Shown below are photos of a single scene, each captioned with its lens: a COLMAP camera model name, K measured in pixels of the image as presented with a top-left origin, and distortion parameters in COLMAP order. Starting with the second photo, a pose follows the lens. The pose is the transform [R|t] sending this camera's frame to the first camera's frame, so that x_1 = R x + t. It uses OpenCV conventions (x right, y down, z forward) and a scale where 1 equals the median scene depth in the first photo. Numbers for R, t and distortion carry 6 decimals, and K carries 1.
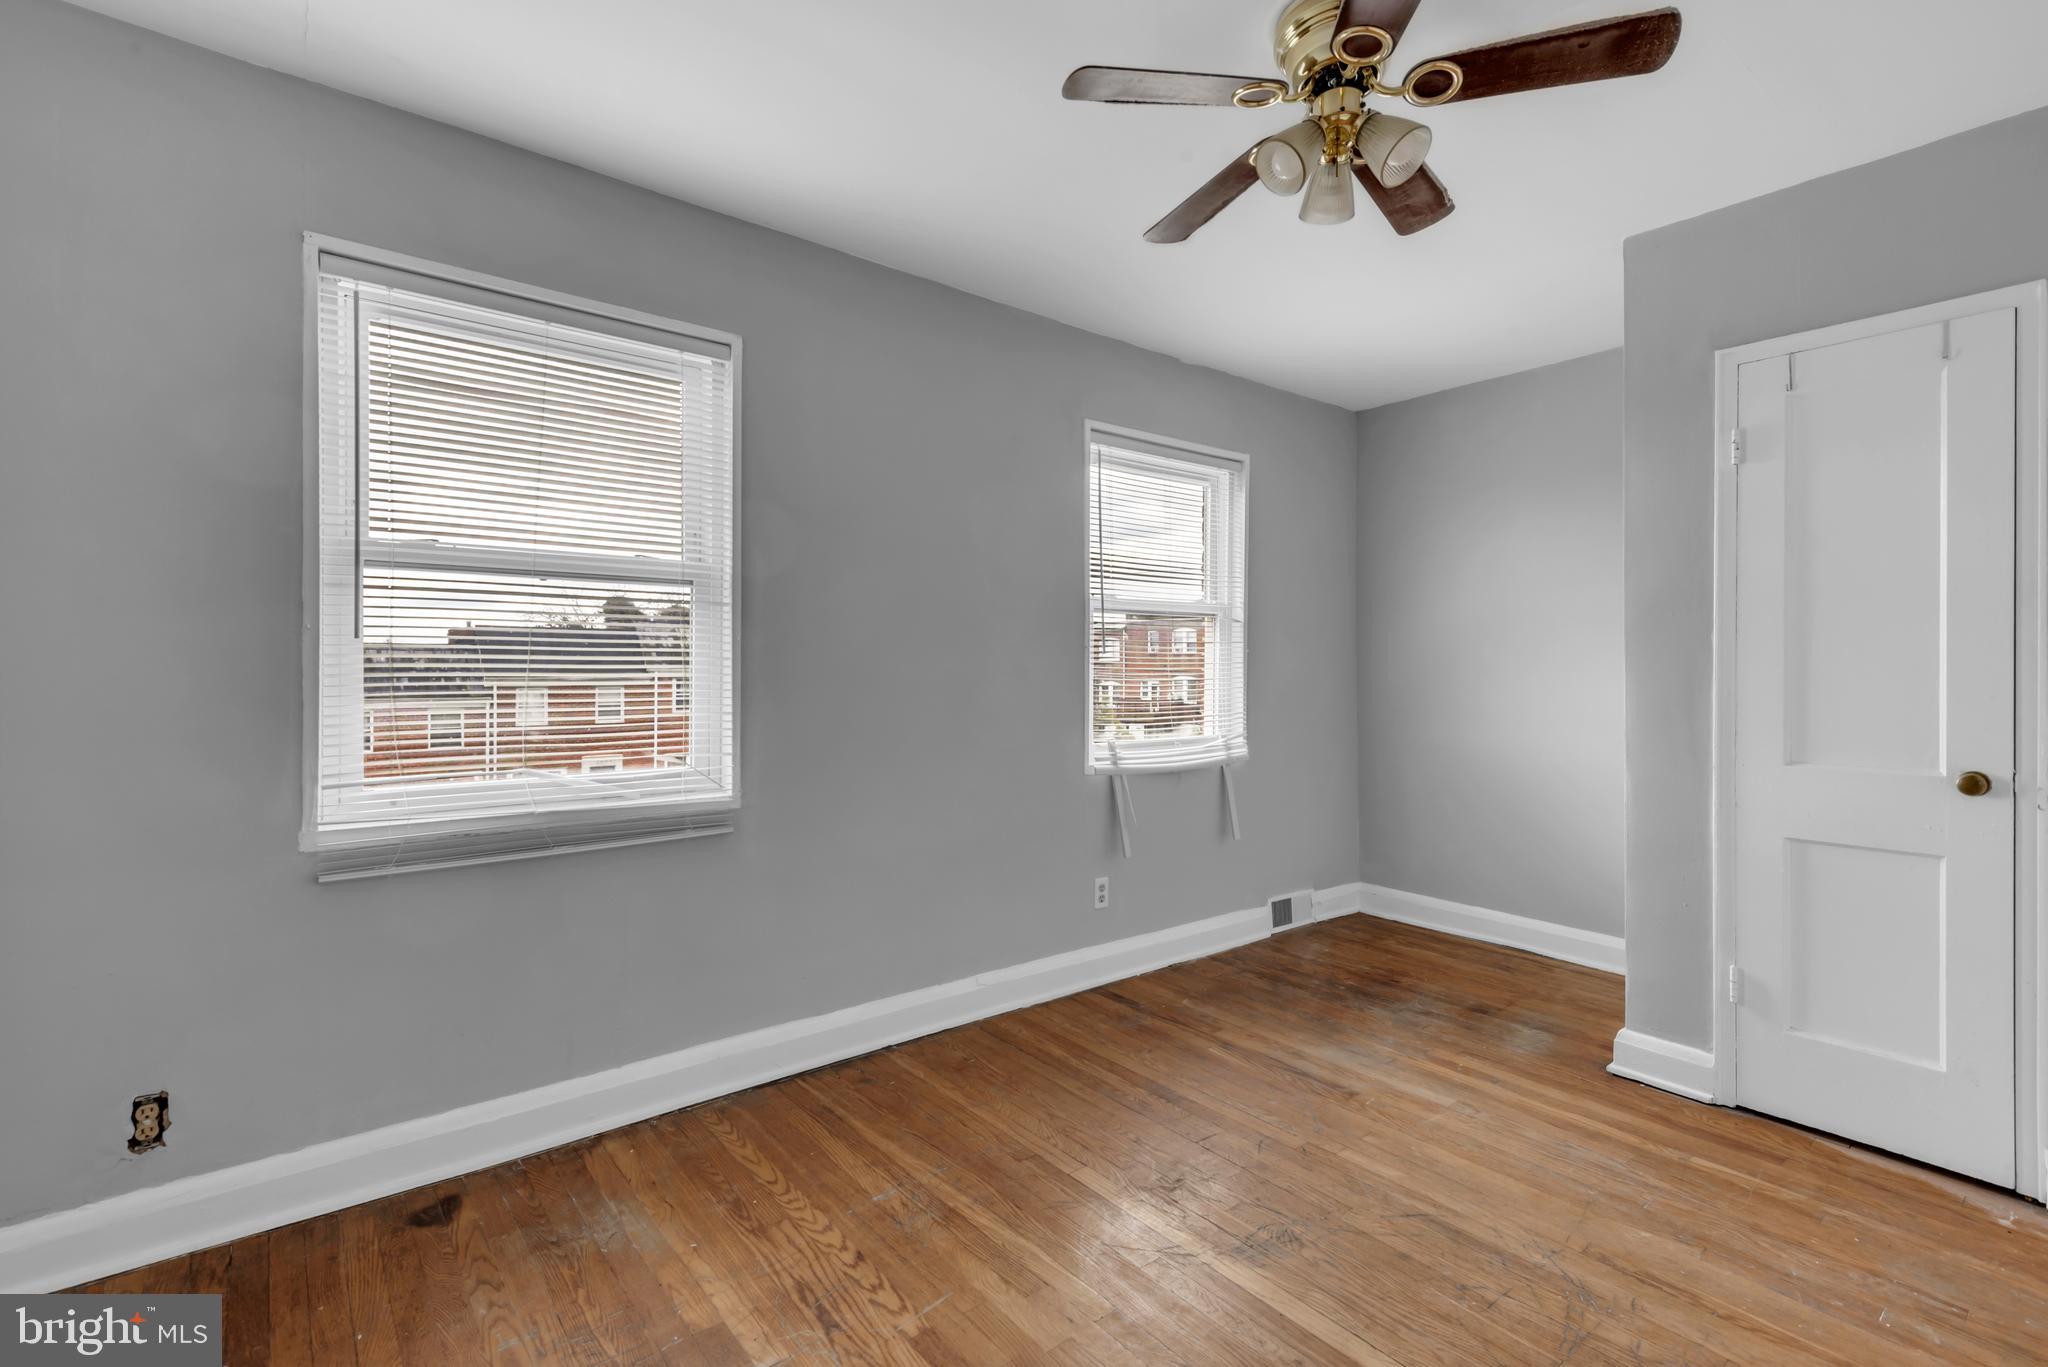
lens RADIAL K [[895.6, 0, 1027.1], [0, 895.6, 663.0], [0, 0, 1]] dist [0.048032, -0.021882]
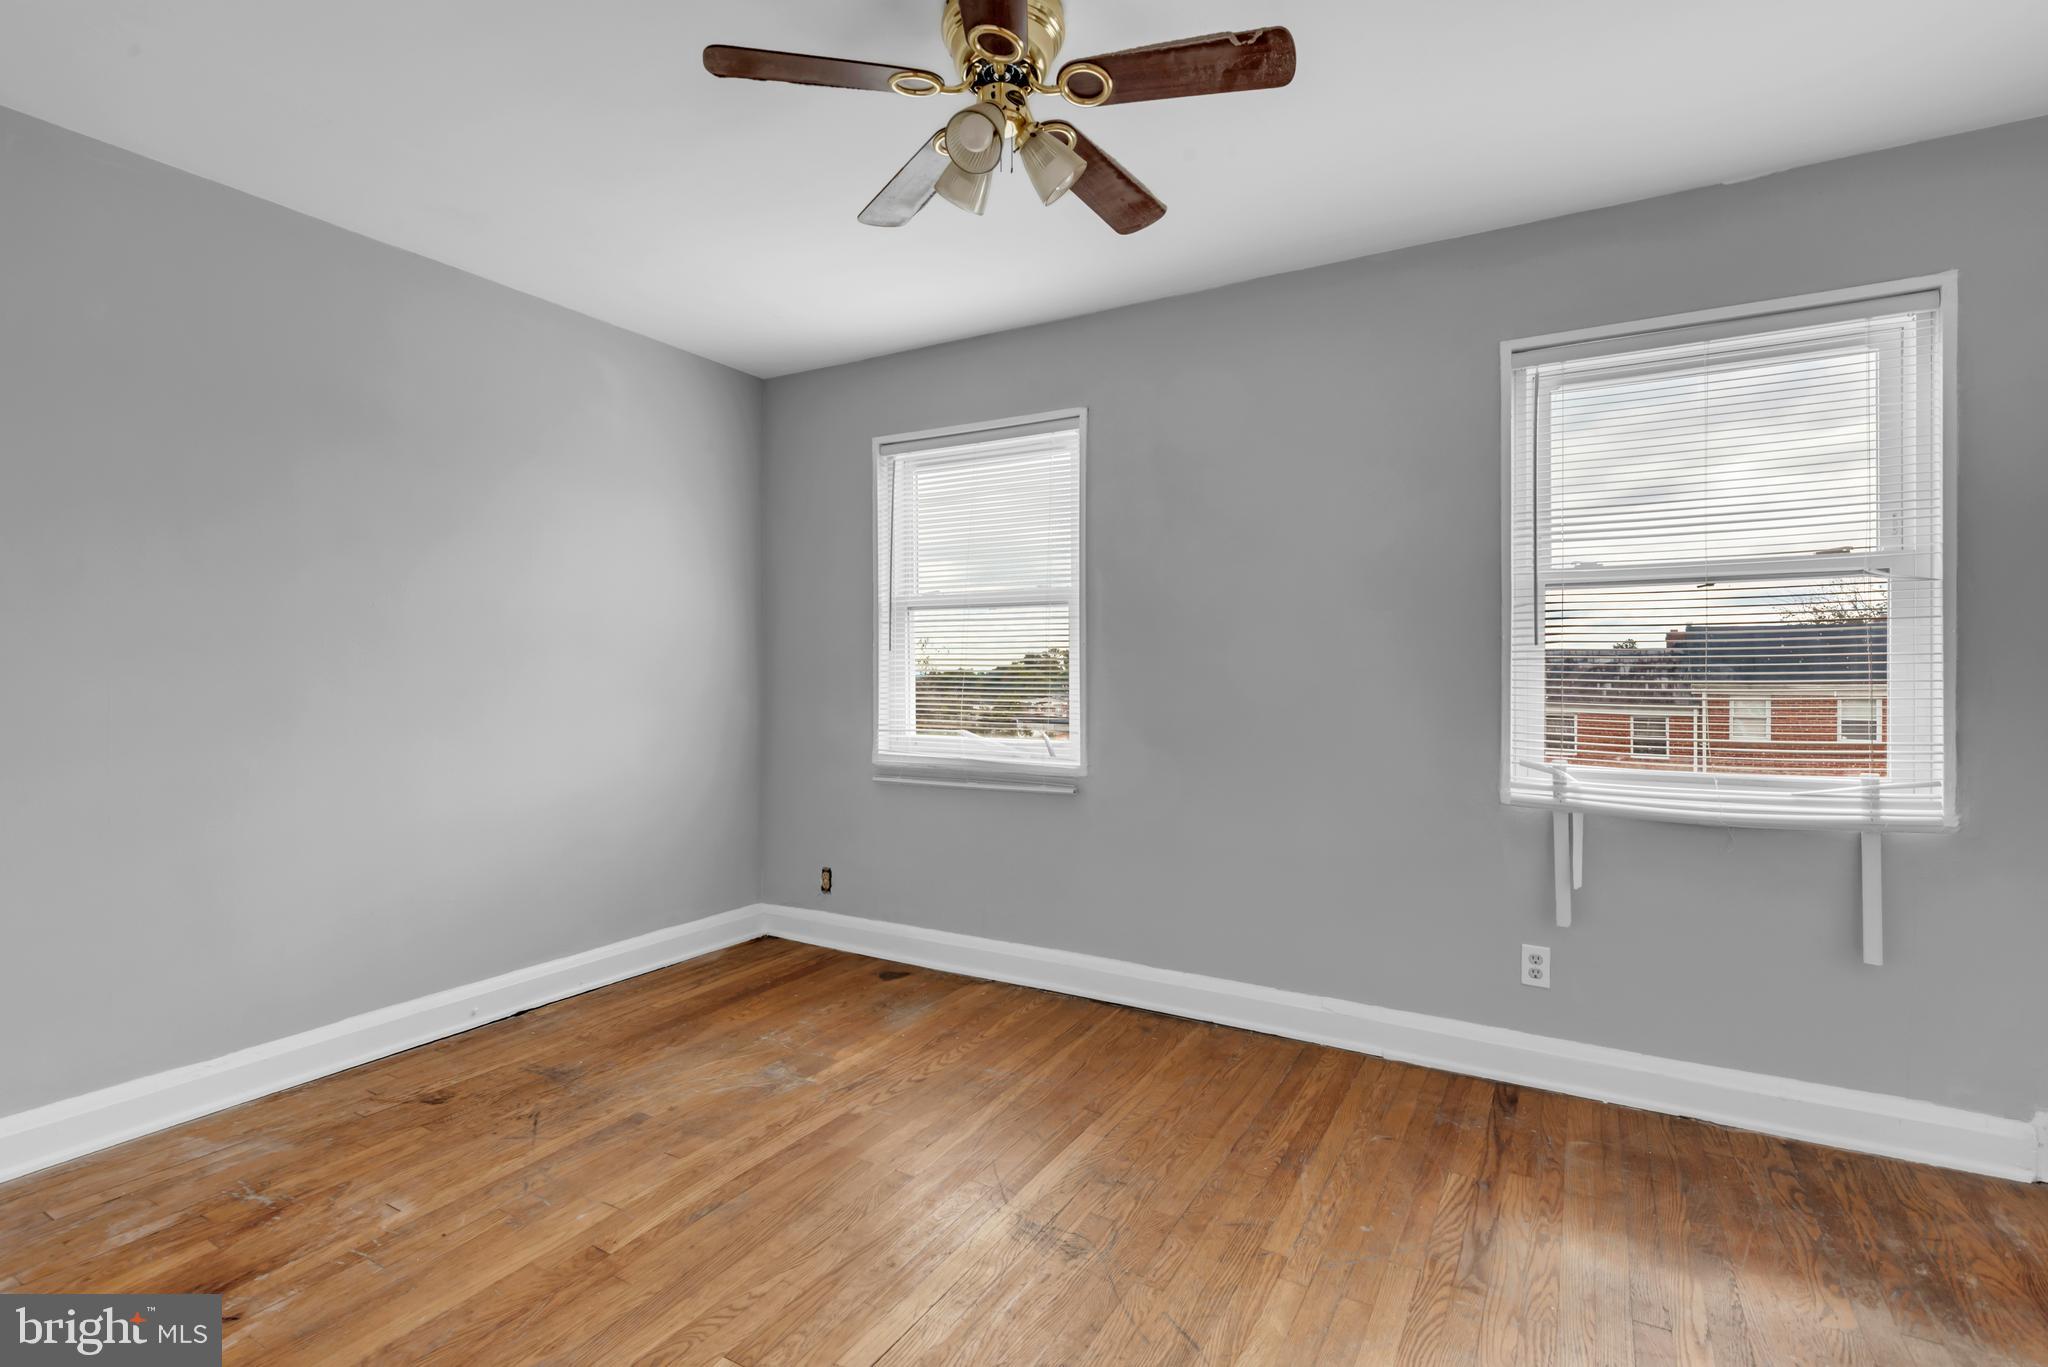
lens RADIAL K [[921.2, 0, 1017.9], [0, 921.2, 661.6], [0, 0, 1]] dist [0.039181, -0.018817]
pose [[0.394508, -0.010979, -0.918827, 0.801037], [0.004416, 0.999940, -0.010053, 0.011052], [0.918882, -0.000092, 0.394533, 0.379326]]
